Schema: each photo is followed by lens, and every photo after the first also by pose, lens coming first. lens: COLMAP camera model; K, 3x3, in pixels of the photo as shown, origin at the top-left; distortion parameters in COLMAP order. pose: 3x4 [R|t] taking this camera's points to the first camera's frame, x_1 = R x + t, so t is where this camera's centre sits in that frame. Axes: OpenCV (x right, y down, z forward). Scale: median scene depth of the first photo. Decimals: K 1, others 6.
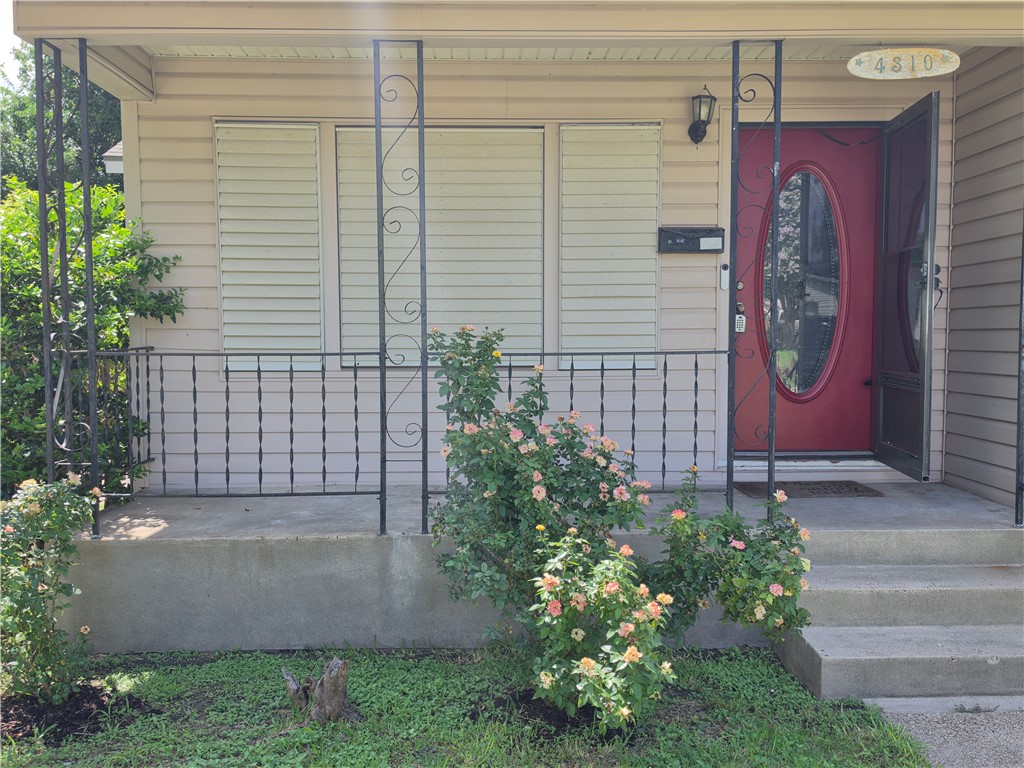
lens RADIAL K [[964.1, 0, 514.1], [0, 964.1, 384.0], [0, 0, 1]] dist [0.014411, 0.000000]
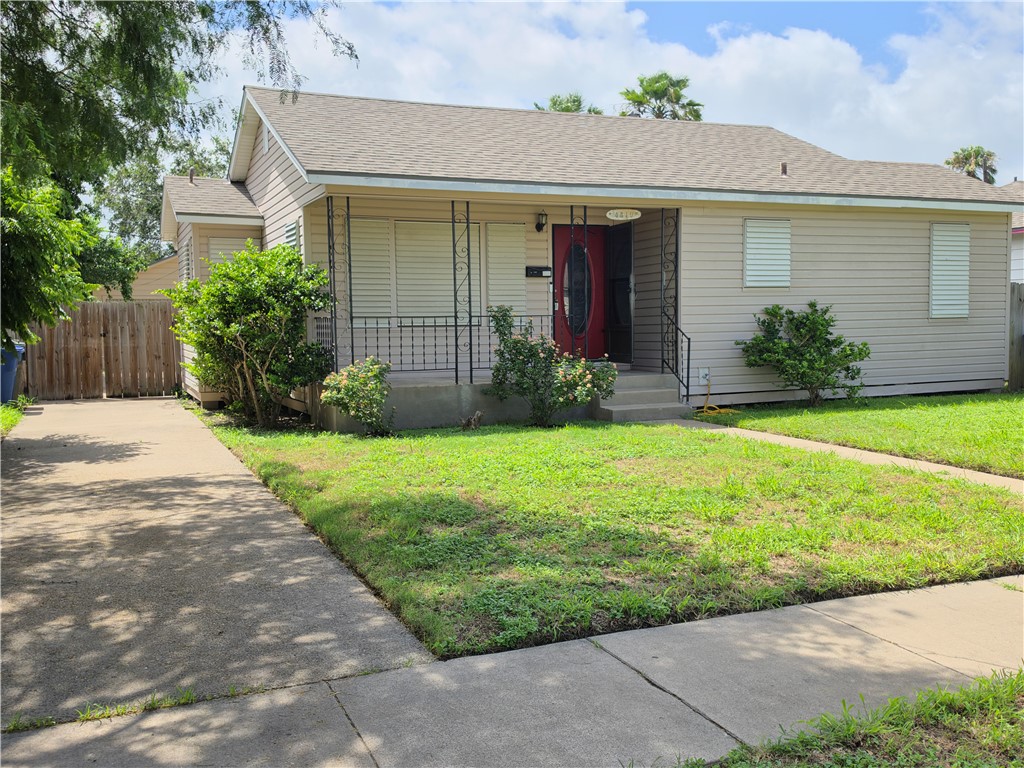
lens RADIAL K [[964.1, 0, 510.8], [0, 964.1, 384.5], [0, 0, 1]] dist [0.014411, 0.000000]
pose [[0.929401, -0.031931, 0.367687, -0.784282], [0.030304, 0.999489, 0.010198, 0.107209], [-0.367825, 0.001664, 0.929894, -1.233331]]
